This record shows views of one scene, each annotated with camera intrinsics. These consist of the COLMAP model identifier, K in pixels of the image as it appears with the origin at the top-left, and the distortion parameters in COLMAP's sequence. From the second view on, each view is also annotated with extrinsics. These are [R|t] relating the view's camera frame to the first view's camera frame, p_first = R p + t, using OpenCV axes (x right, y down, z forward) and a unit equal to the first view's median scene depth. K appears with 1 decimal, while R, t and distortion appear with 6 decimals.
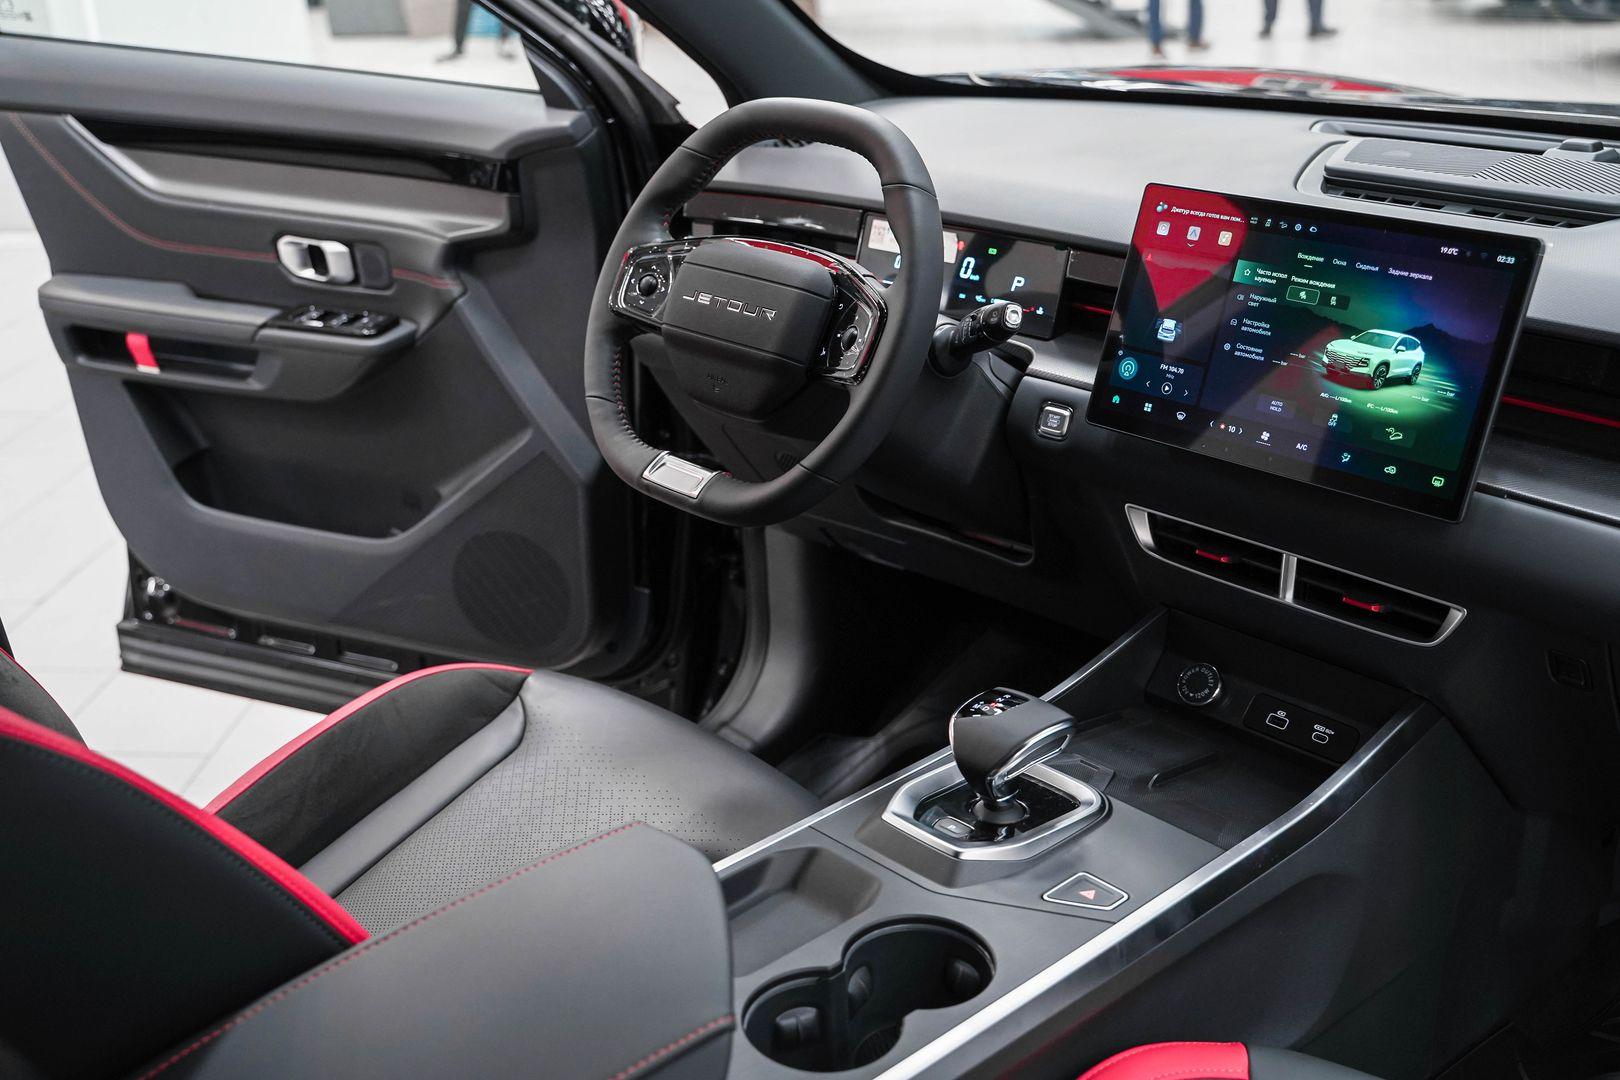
lens RADIAL K [[1680.7, 0, 802.5], [0, 1680.7, 543.5], [0, 0, 1]] dist [-0.029920, 0.000000]
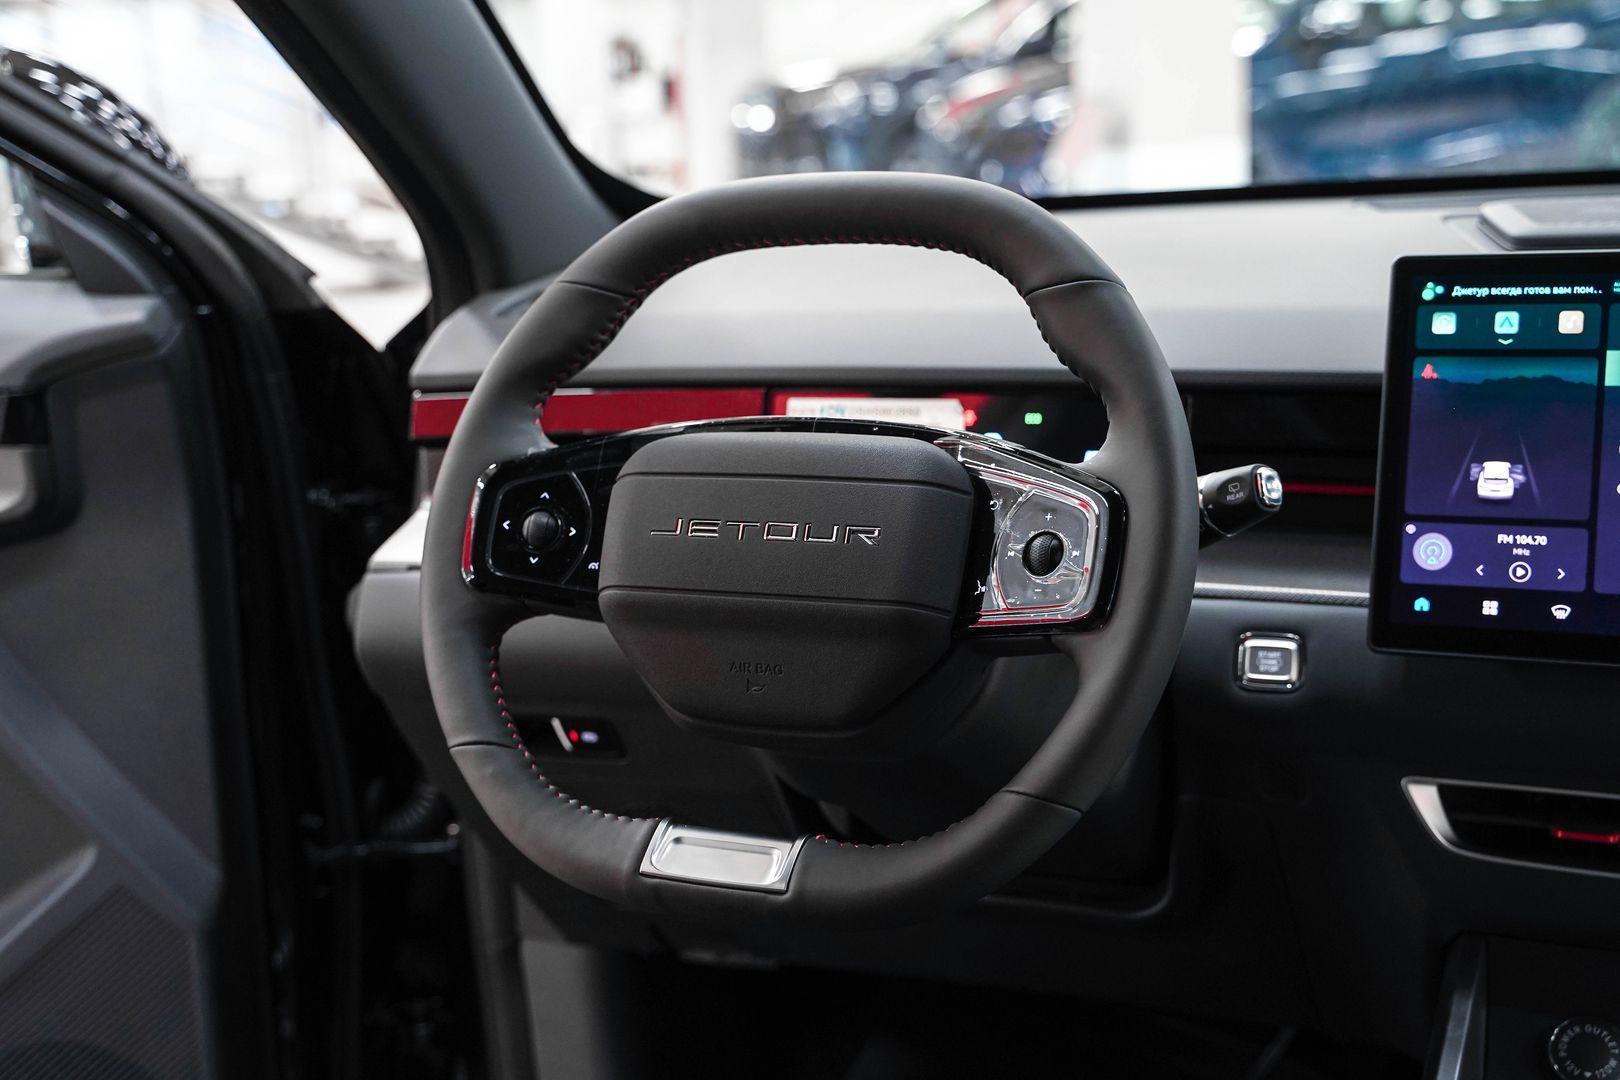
lens RADIAL K [[2011.6, 0, 805.8], [0, 2011.6, 525.1], [0, 0, 1]] dist [0.057242, 0.000000]
pose [[0.918381, -0.112302, 0.379427, -0.281863], [0.180245, 0.972350, -0.148480, -0.044060], [-0.352261, 0.204751, 0.913230, 0.393223]]
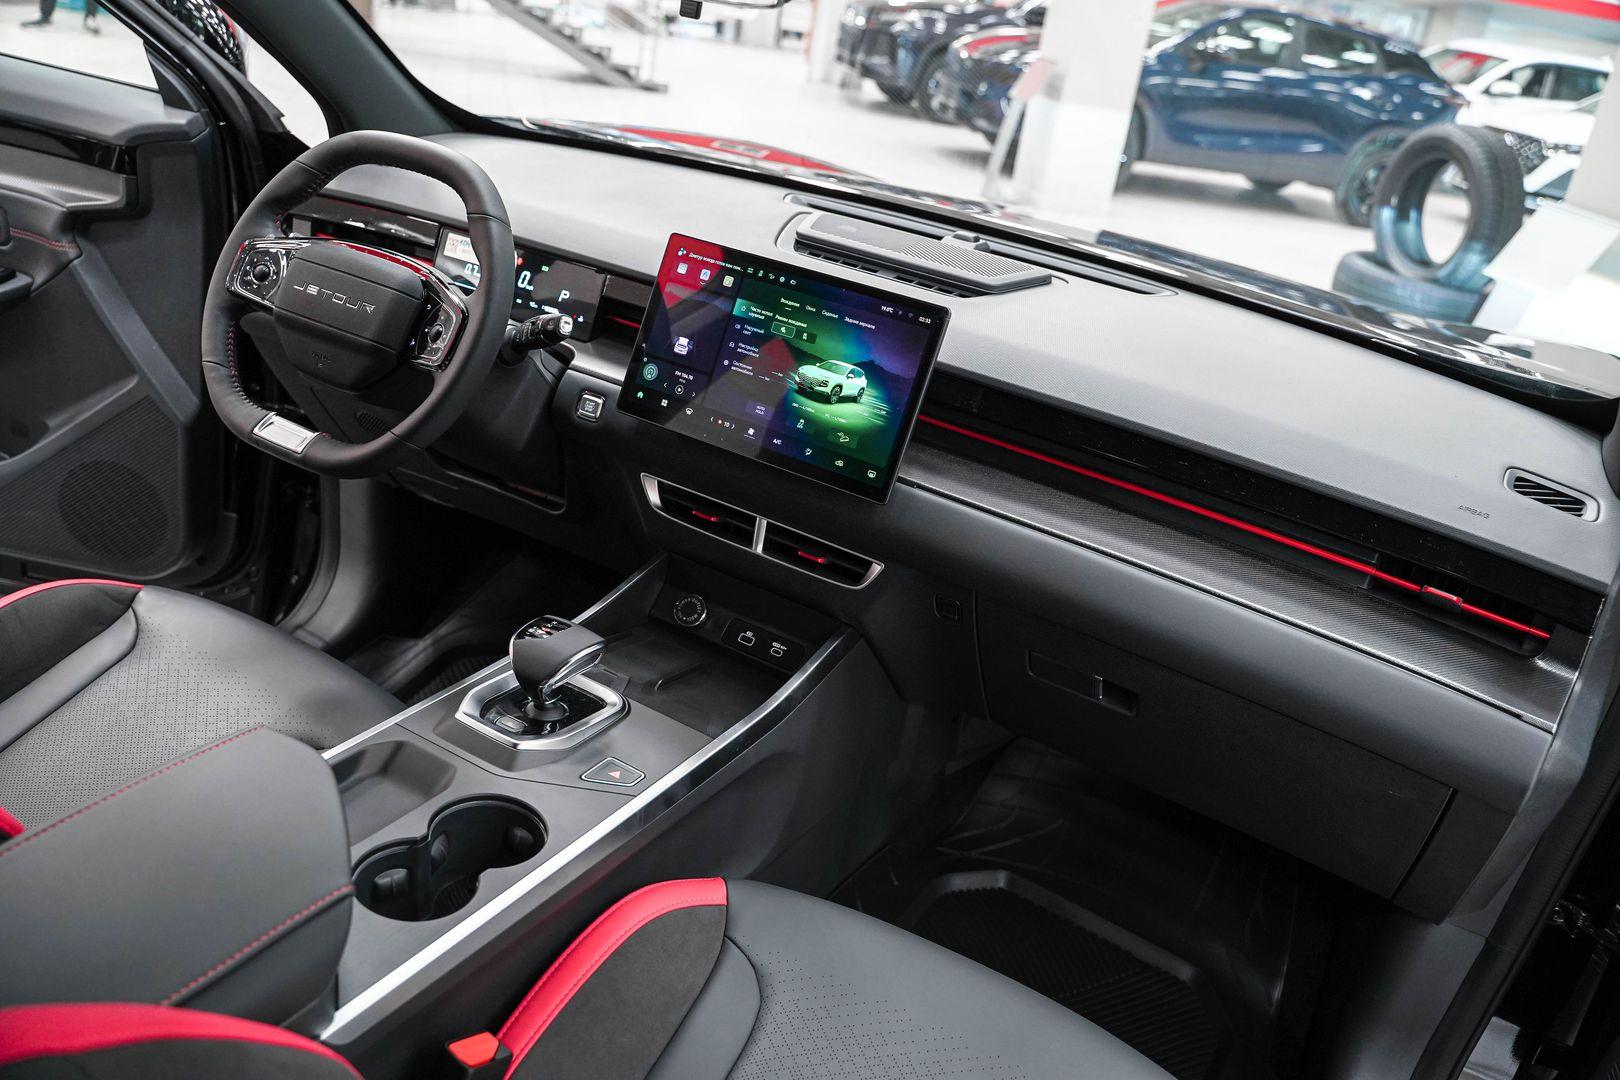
lens RADIAL K [[1303.9, 0, 810.1], [0, 1303.9, 539.9], [0, 0, 1]] dist [-0.125683, 0.082582]
pose [[0.936294, 0.029440, 0.349982, -0.039713], [-0.048086, 0.997842, 0.044705, -0.023645], [-0.347911, -0.058686, 0.935689, -0.003077]]
